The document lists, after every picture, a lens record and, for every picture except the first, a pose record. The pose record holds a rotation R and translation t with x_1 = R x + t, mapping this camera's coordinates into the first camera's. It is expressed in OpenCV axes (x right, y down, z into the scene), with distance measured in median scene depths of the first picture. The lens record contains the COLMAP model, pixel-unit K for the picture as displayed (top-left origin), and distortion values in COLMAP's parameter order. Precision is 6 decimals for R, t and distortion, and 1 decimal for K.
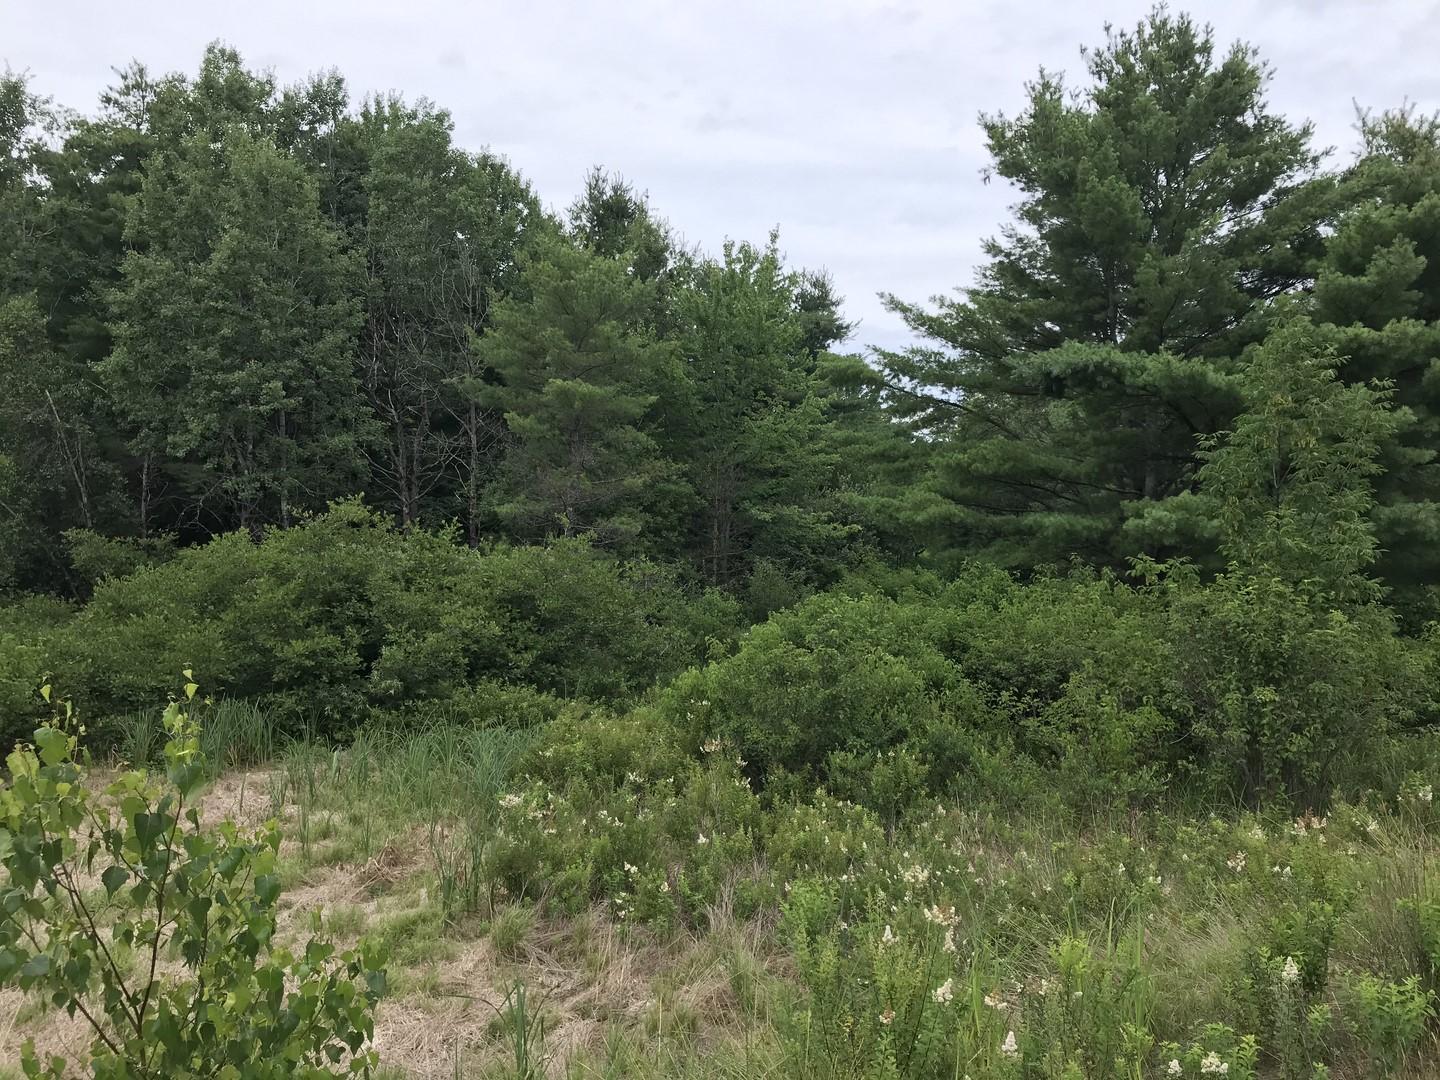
lens RADIAL K [[1175.4, 0, 681.2], [0, 1175.4, 540.0], [0, 0, 1]] dist [0.122819, -0.278751]
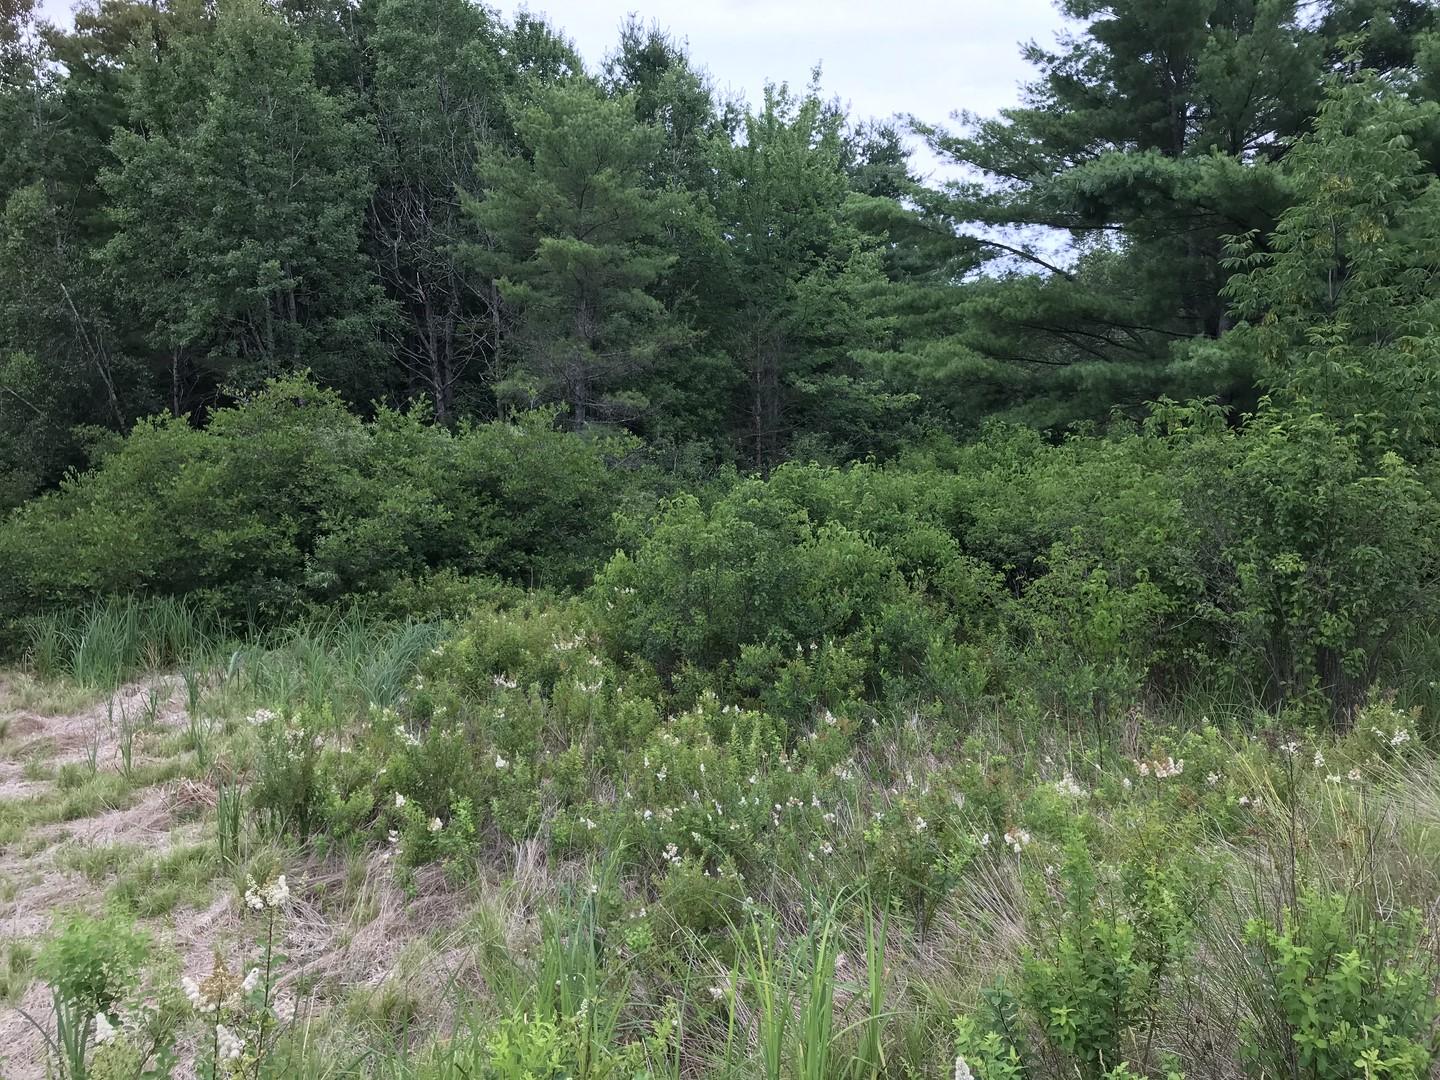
lens RADIAL K [[1172.2, 0, 692.4], [0, 1172.2, 539.6], [0, 0, 1]] dist [0.021132, 0.005659]
pose [[0.994733, -0.024682, -0.099480, 0.095455], [0.033725, 0.995345, 0.090279, 0.016991], [0.096788, -0.093159, 0.990936, 0.108517]]
